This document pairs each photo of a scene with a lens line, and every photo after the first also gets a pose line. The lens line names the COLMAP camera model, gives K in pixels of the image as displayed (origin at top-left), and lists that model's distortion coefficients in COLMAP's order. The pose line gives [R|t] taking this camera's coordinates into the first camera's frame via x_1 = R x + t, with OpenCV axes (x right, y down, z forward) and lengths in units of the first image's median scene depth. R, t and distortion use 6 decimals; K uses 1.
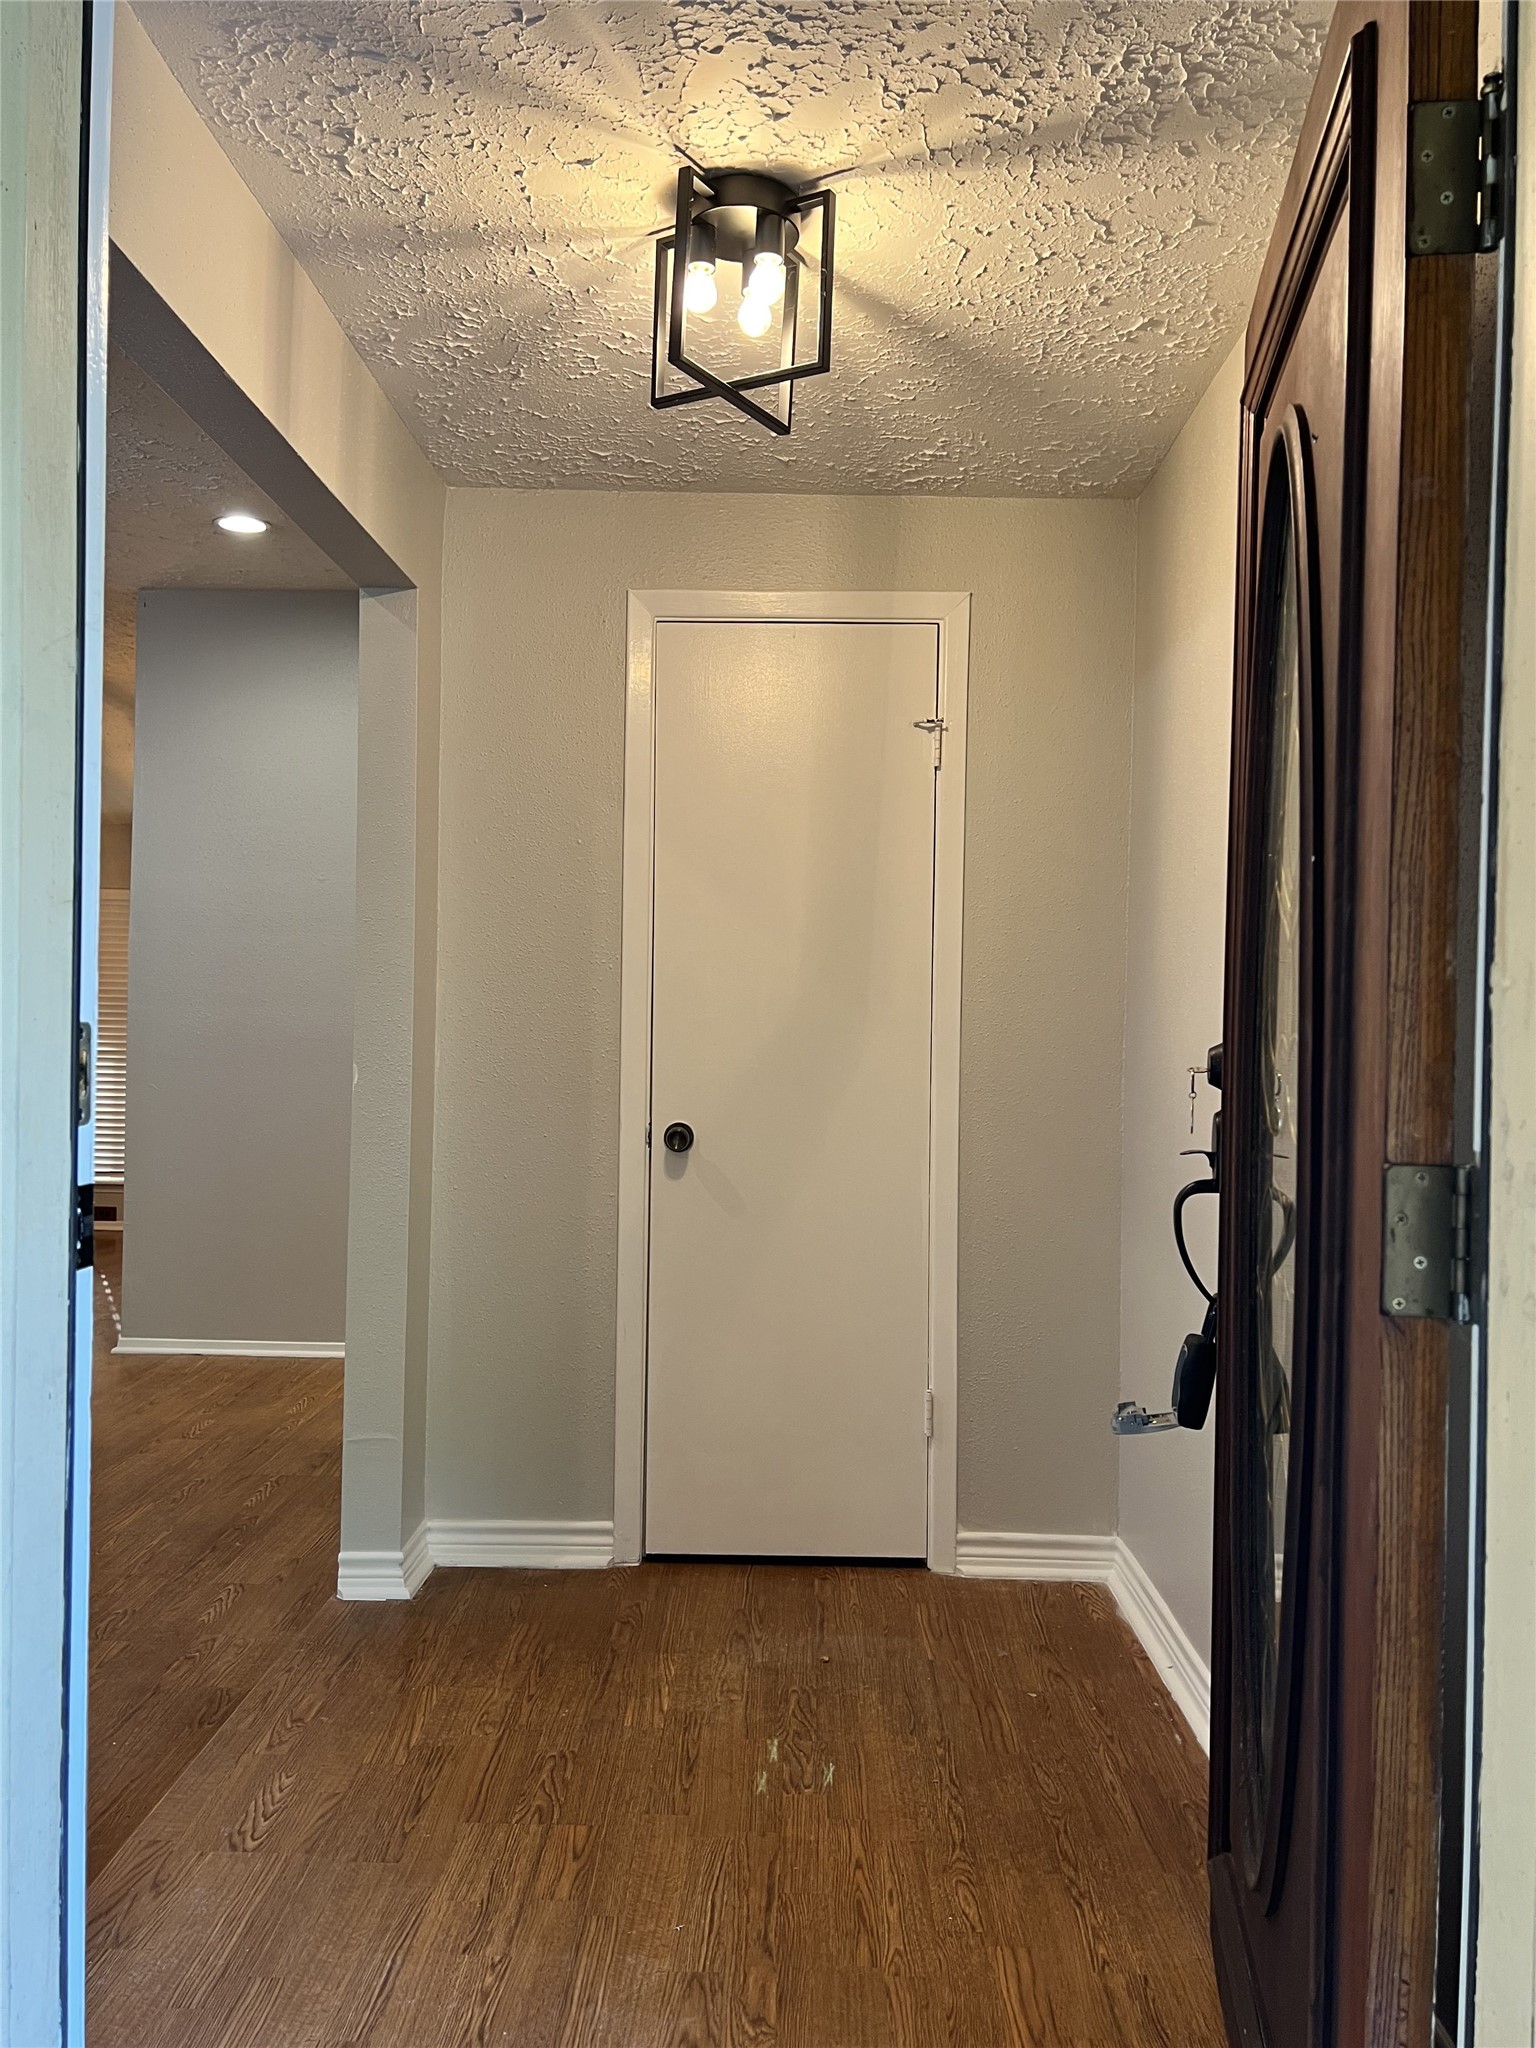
lens RADIAL K [[1547.3, 0, 769.3], [0, 1547.3, 1024.9], [0, 0, 1]] dist [0.001200, -0.000388]
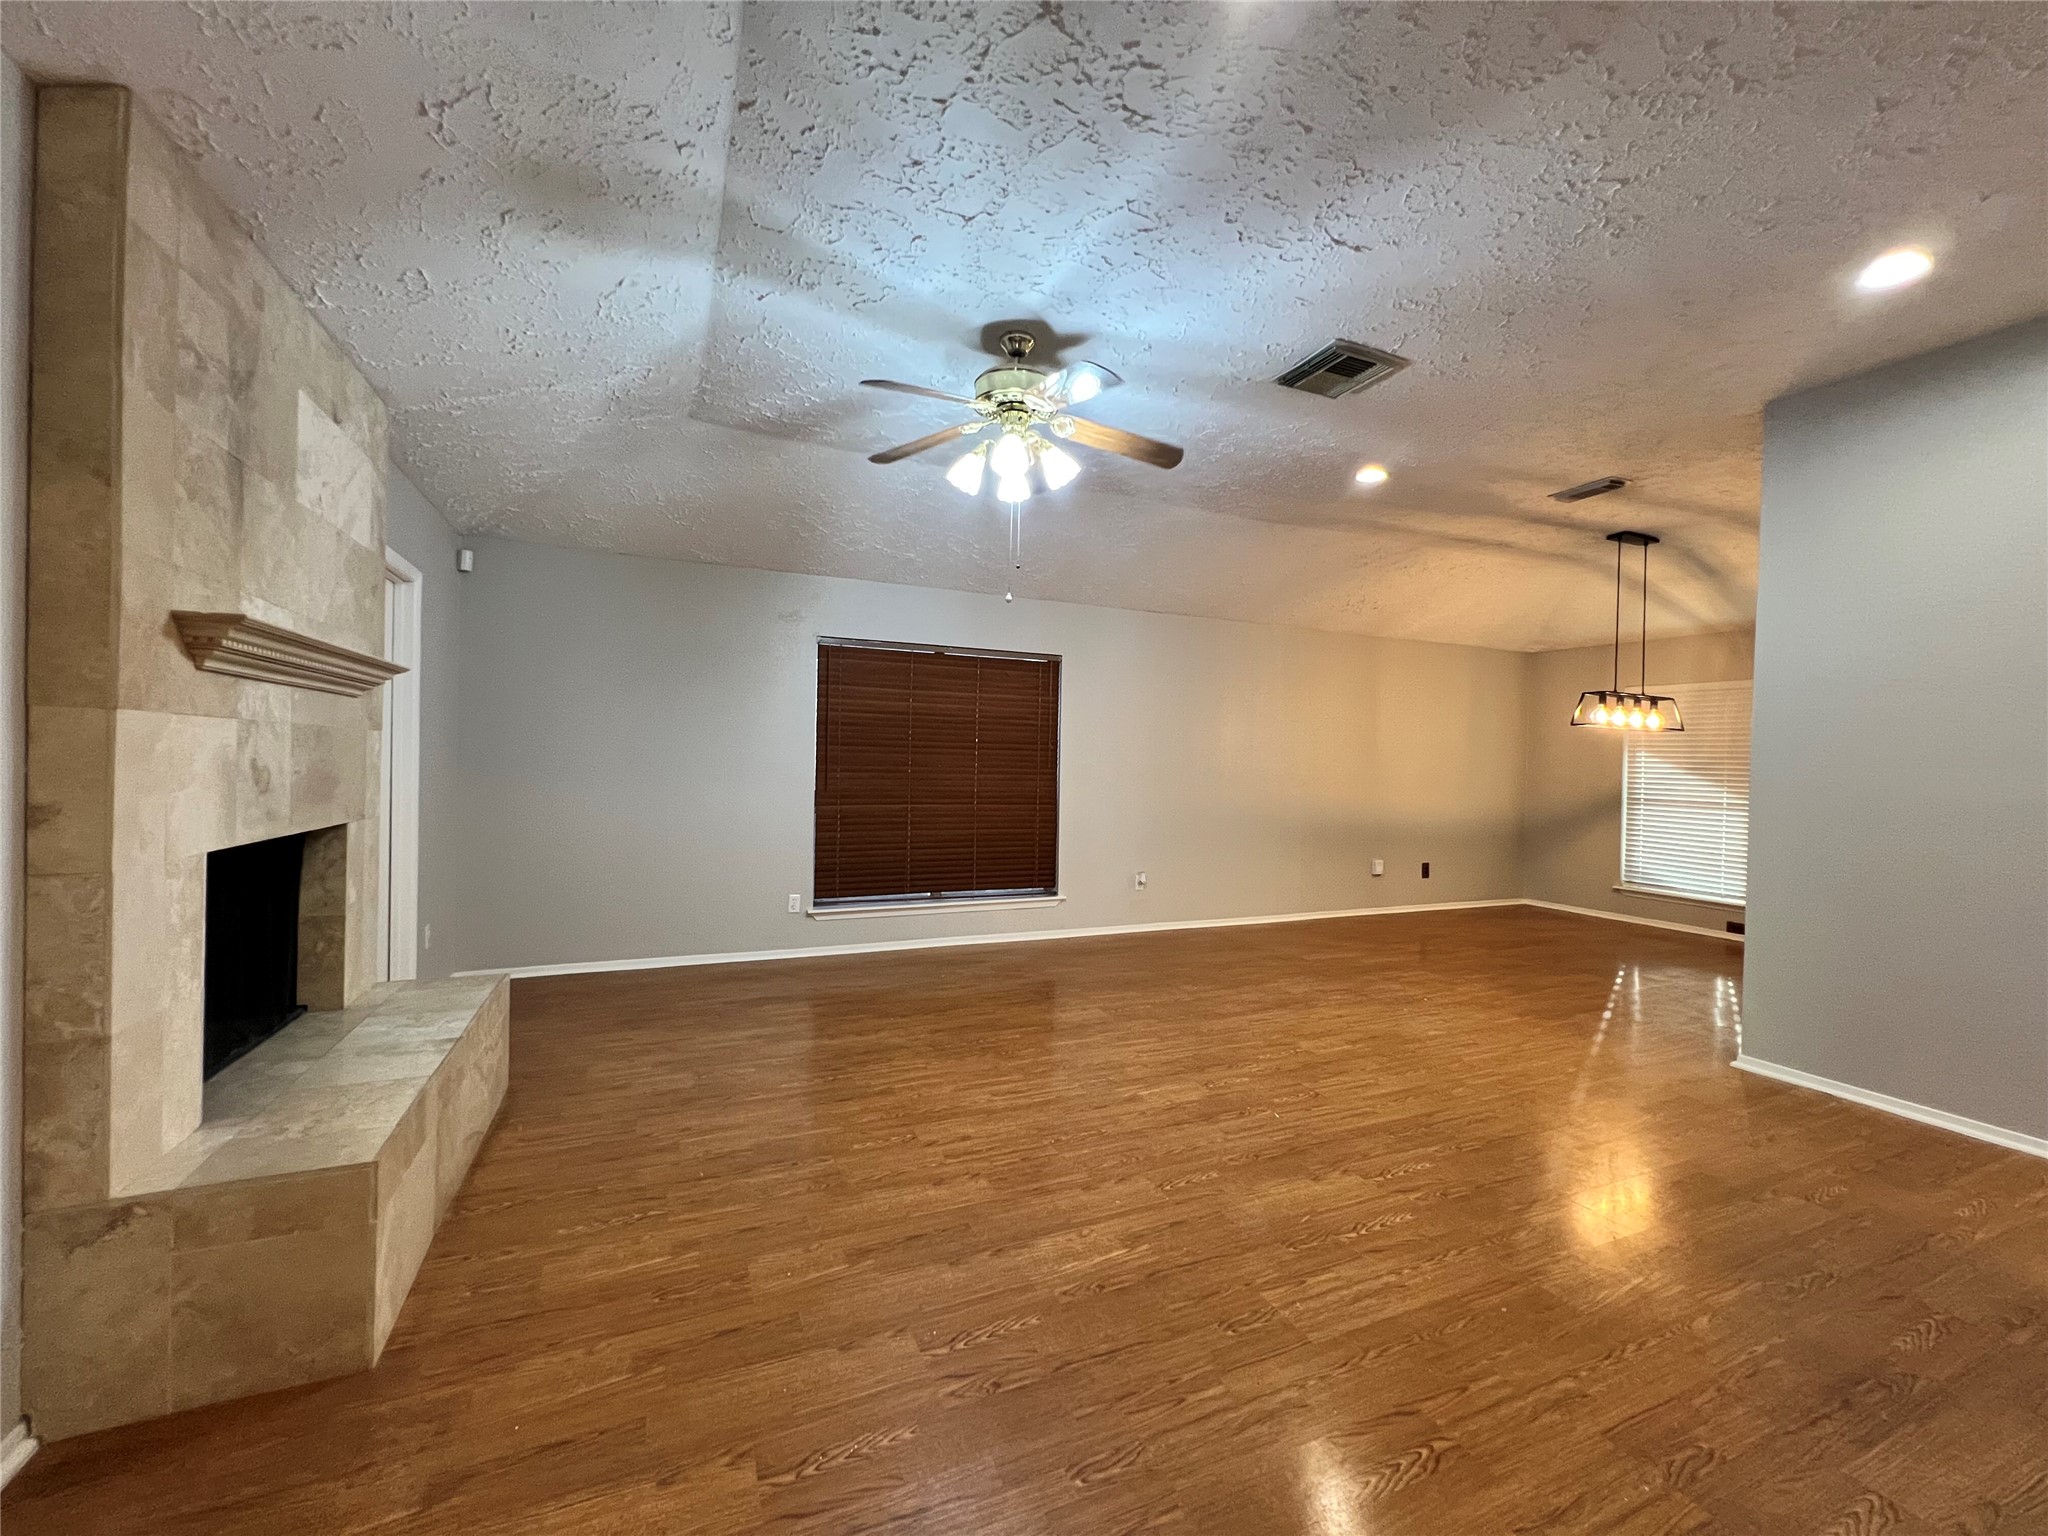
lens RADIAL K [[812.5, 0, 1022.1], [0, 812.5, 764.0], [0, 0, 1]] dist [-0.009782, 0.000153]
pose [[0.414315, -0.013053, -0.910040, -0.116597], [-0.002107, 0.999881, -0.015301, -0.001598], [0.910131, 0.008257, 0.414238, 0.330135]]
